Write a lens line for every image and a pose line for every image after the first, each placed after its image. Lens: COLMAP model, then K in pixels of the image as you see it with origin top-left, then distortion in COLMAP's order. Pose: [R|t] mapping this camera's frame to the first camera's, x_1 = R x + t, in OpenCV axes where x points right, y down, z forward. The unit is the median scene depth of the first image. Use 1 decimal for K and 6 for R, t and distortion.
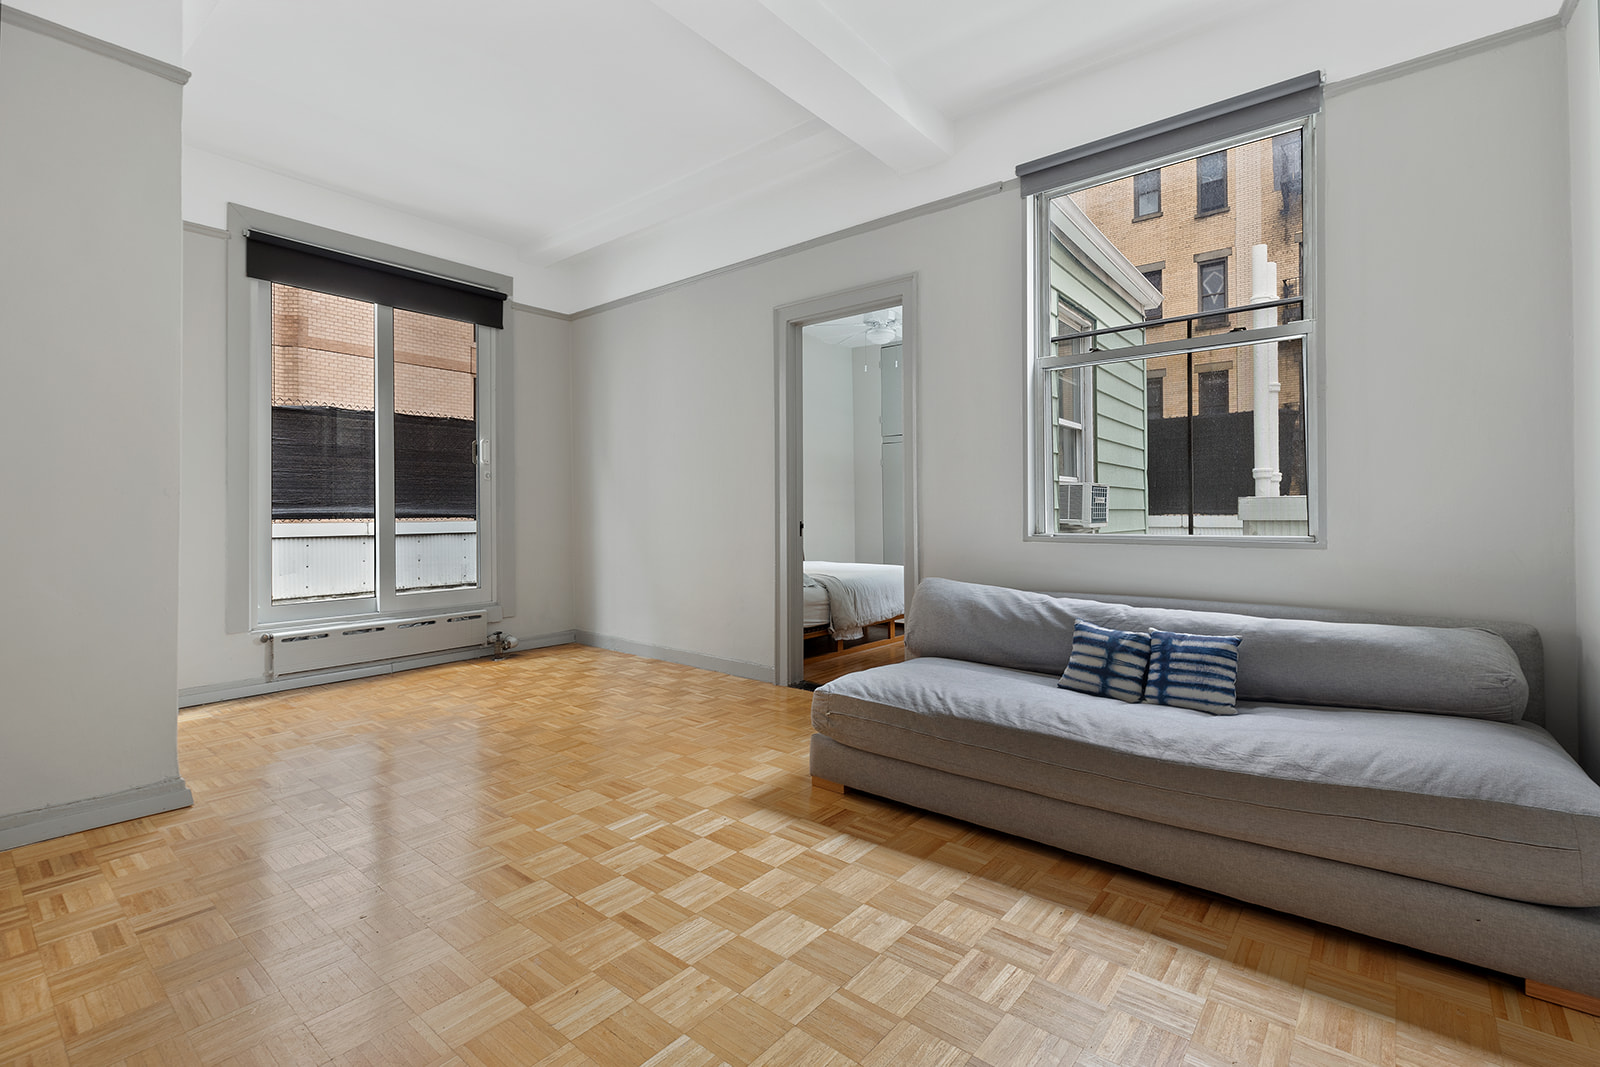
lens RADIAL K [[709.8, 0, 838.6], [0, 709.8, 514.1], [0, 0, 1]] dist [0.002009, 0.000726]
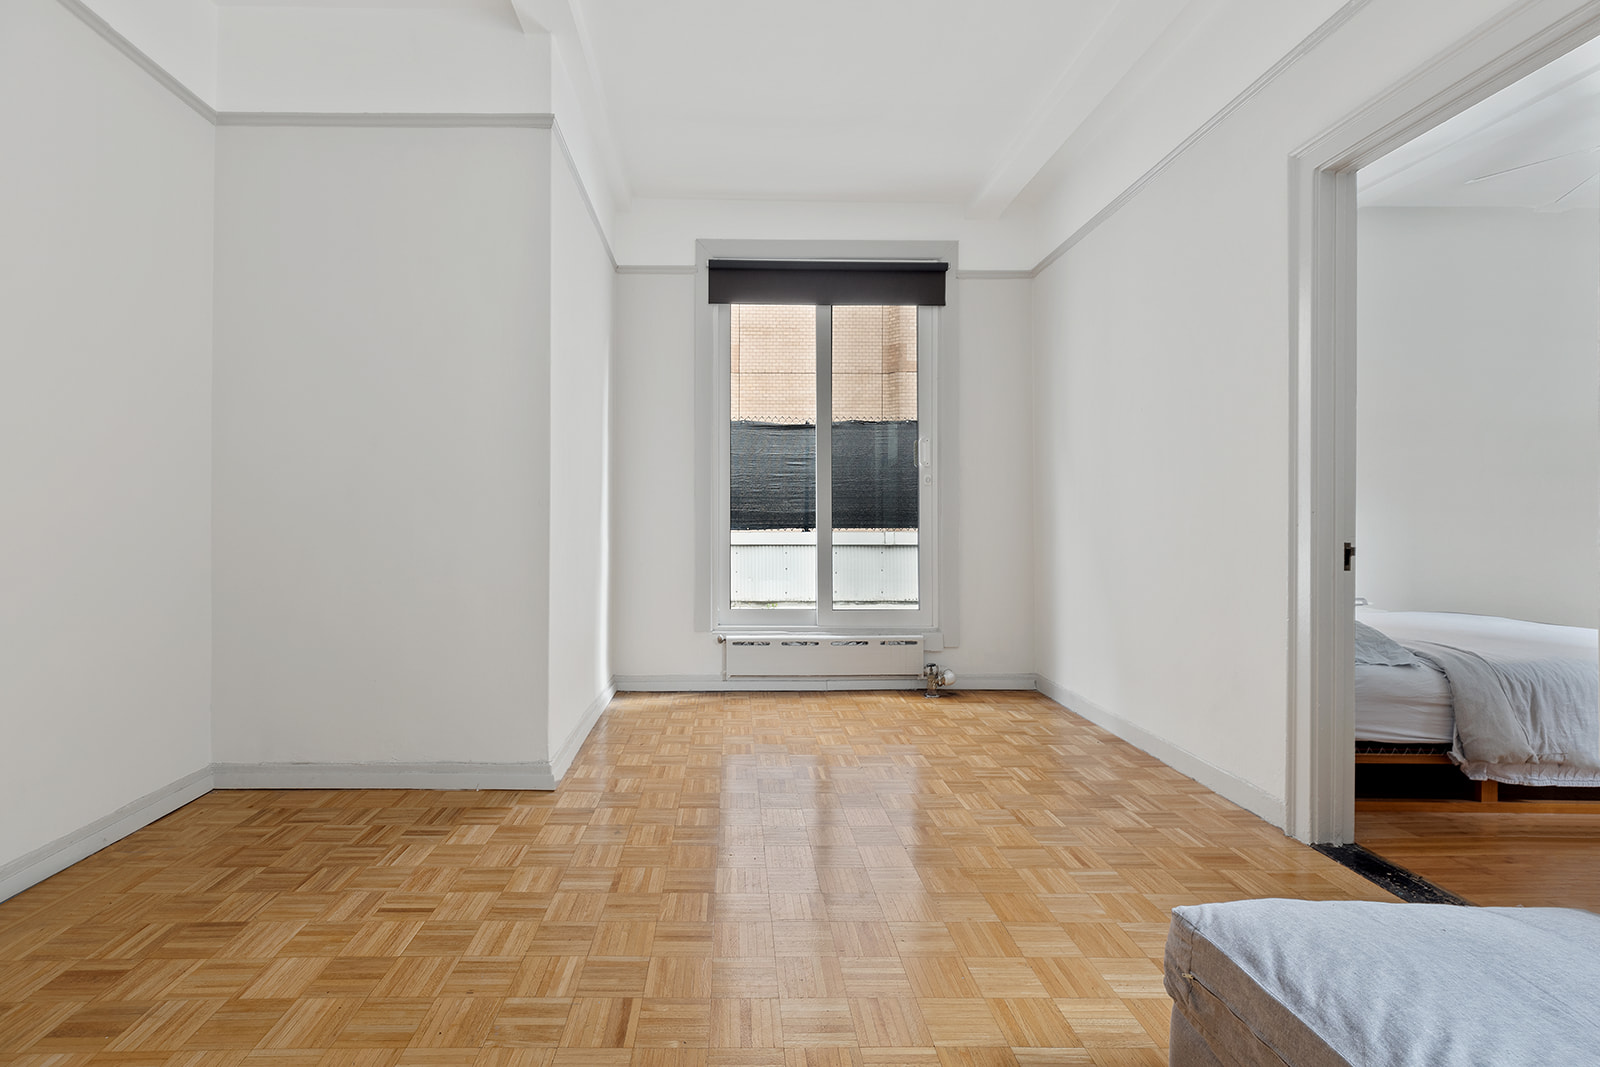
lens RADIAL K [[772.6, 0, 748.6], [0, 772.6, 526.1], [0, 0, 1]] dist [0.002338, 0.000499]
pose [[0.629561, 0.008600, -0.776903, 0.104928], [-0.007714, 0.999959, 0.004818, -0.001018], [0.776912, 0.002960, 0.629602, 0.267849]]
